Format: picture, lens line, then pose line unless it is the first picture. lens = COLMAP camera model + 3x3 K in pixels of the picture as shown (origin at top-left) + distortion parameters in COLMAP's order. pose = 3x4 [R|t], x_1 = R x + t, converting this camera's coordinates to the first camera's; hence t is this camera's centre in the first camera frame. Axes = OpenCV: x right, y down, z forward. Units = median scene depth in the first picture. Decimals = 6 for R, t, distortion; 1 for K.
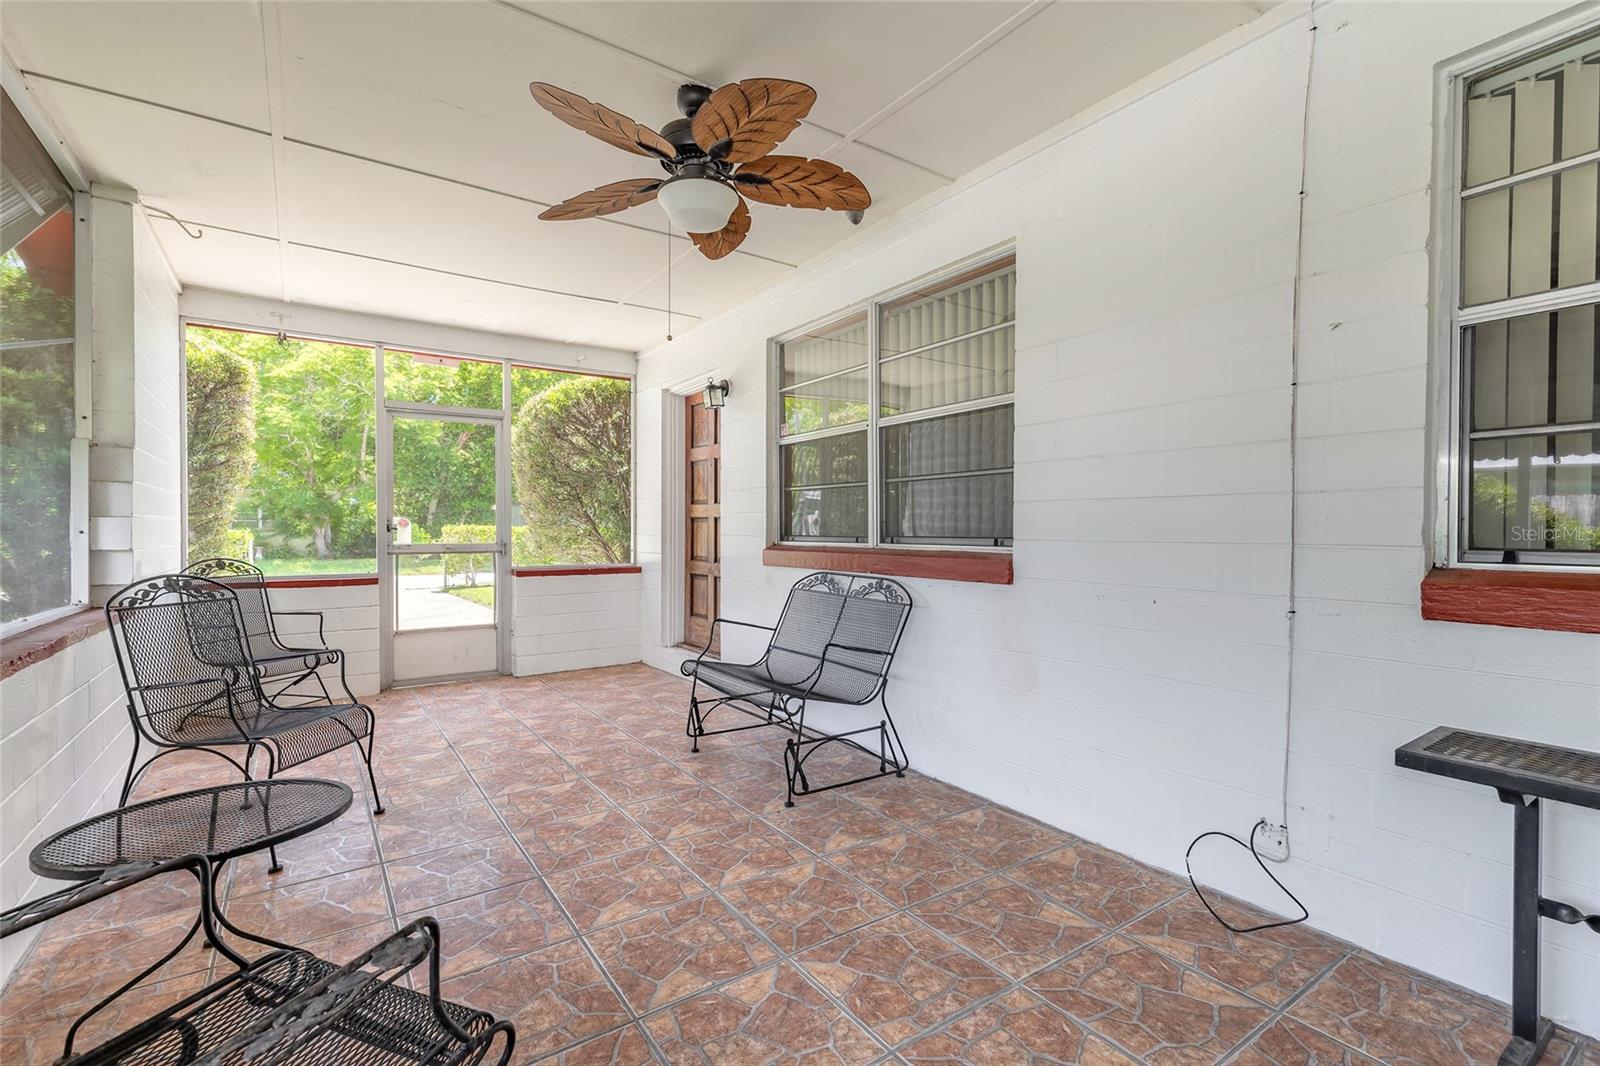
lens RADIAL K [[719.9, 0, 801.8], [0, 719.9, 536.2], [0, 0, 1]] dist [0.010939, -0.002440]
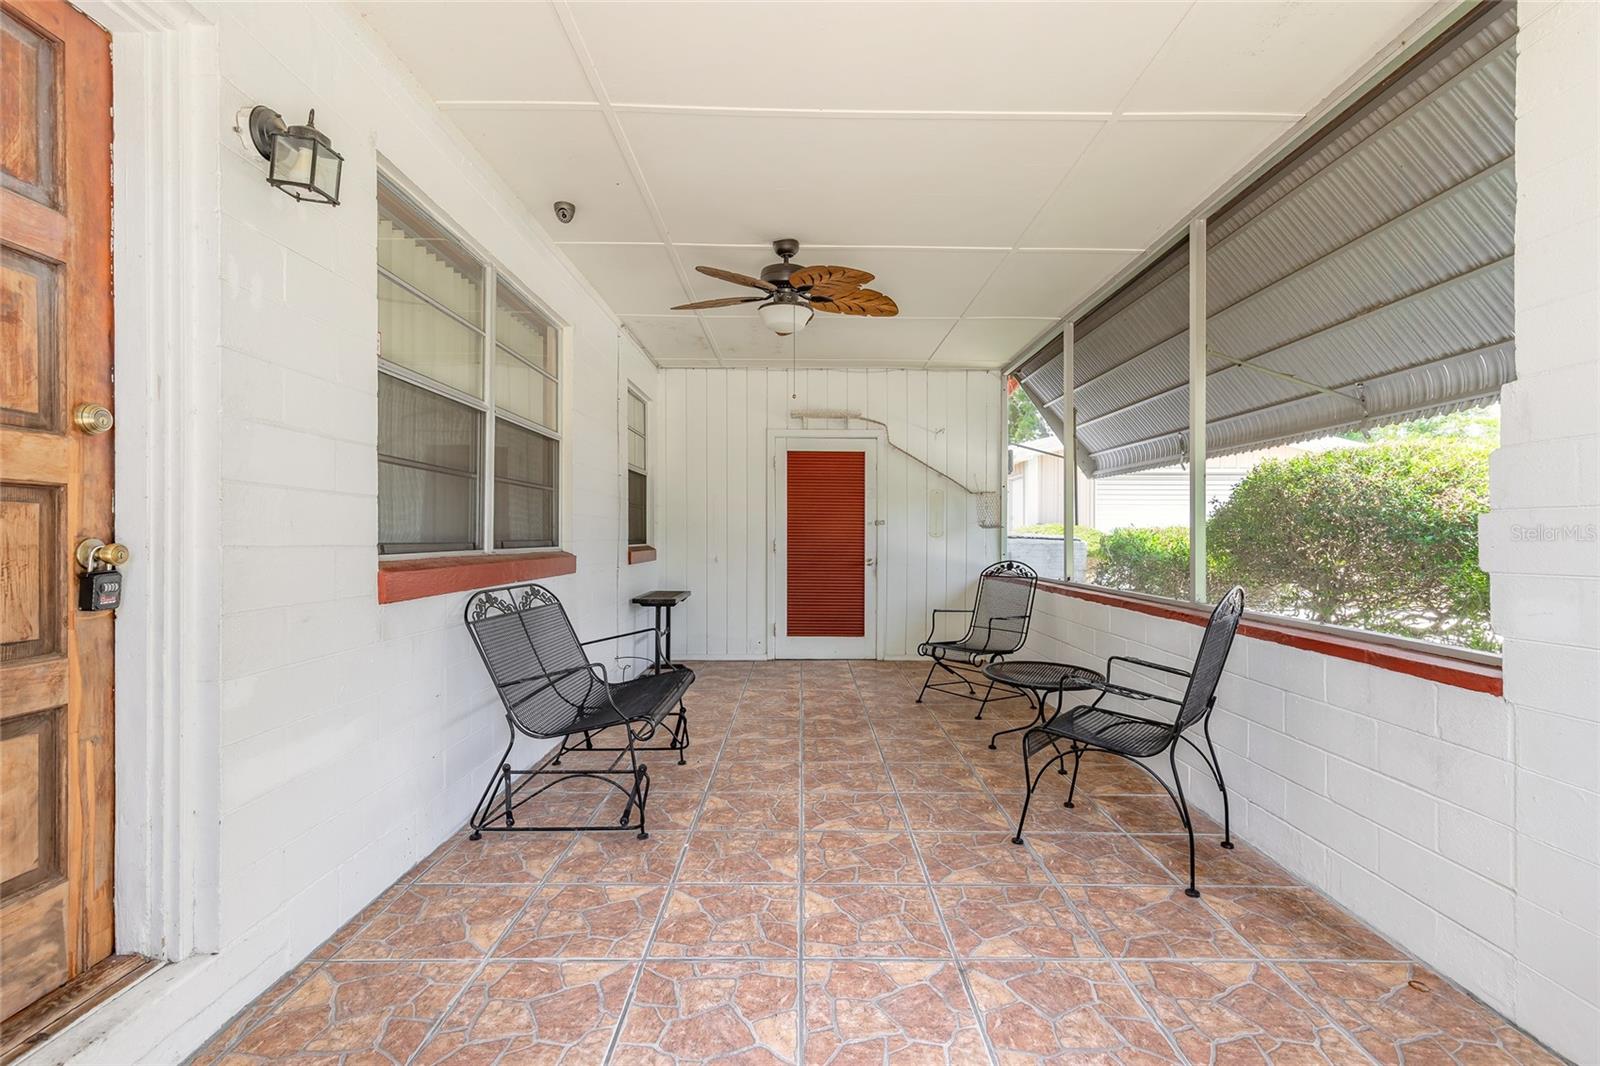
lens RADIAL K [[719.9, 0, 802.0], [0, 719.9, 534.2], [0, 0, 1]] dist [0.010939, -0.002440]
pose [[-0.823327, -0.002025, 0.567563, -0.692681], [0.001069, 0.999986, 0.005119, -0.012180], [-0.567566, 0.004821, -0.823314, 1.504547]]
